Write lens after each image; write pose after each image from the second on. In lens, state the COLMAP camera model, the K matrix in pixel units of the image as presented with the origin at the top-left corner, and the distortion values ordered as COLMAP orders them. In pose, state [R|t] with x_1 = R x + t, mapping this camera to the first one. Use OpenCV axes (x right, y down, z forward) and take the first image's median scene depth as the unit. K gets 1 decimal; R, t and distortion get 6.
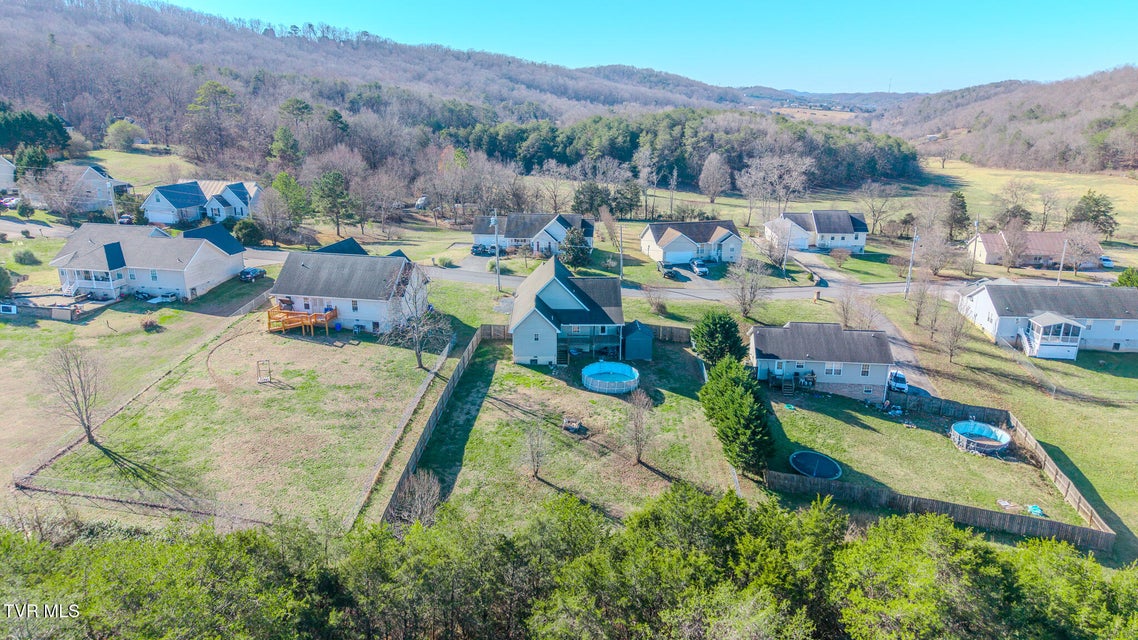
lens RADIAL K [[758.0, 0, 571.2], [0, 758.0, 320.1], [0, 0, 1]] dist [0.073852, -0.049491]
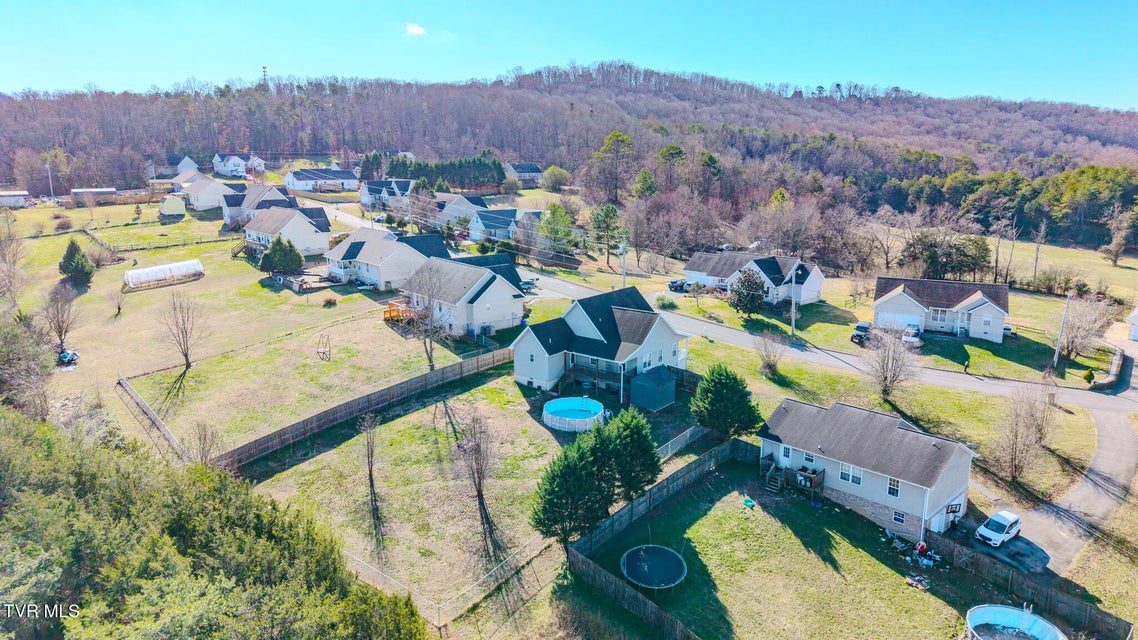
lens RADIAL K [[758.0, 0, 571.2], [0, 758.0, 320.1], [0, 0, 1]] dist [0.073852, -0.049491]
pose [[0.774848, 0.134036, -0.617775, 0.555358], [-0.179886, 0.983612, -0.012214, -0.020960], [0.606013, 0.120593, 0.786260, 0.262183]]
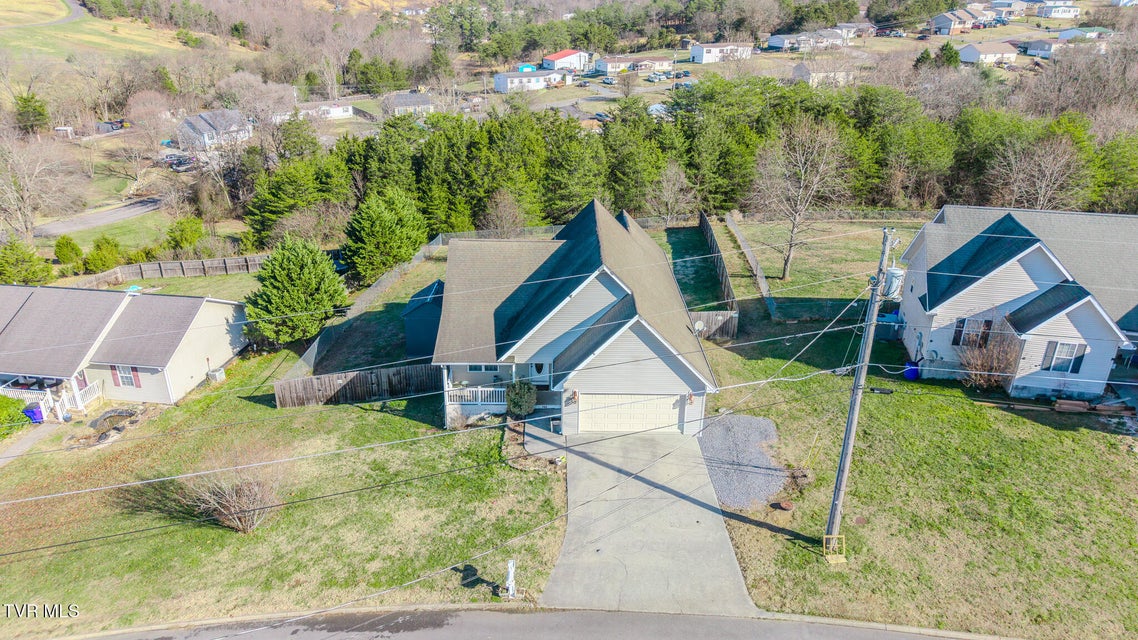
lens RADIAL K [[758.0, 0, 571.2], [0, 758.0, 320.1], [0, 0, 1]] dist [0.073852, -0.049491]
pose [[-0.999652, -0.022300, 0.014100, -0.015383], [-0.008107, 0.768187, 0.640175, -0.324612], [-0.025107, 0.639838, -0.768100, 1.450383]]
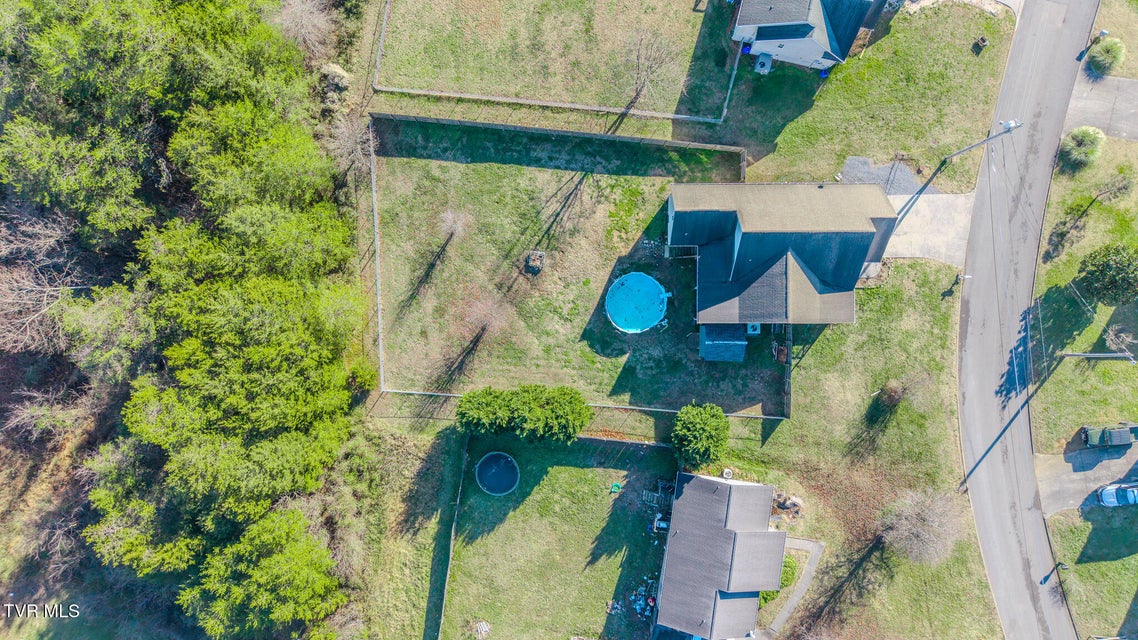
lens RADIAL K [[758.0, 0, 571.2], [0, 758.0, 320.1], [0, 0, 1]] dist [0.073852, -0.049491]
pose [[-0.028028, 0.999581, -0.007248, 0.077028], [-0.303559, -0.001603, 0.952811, -0.738552], [0.952400, 0.028906, 0.303477, 0.607185]]
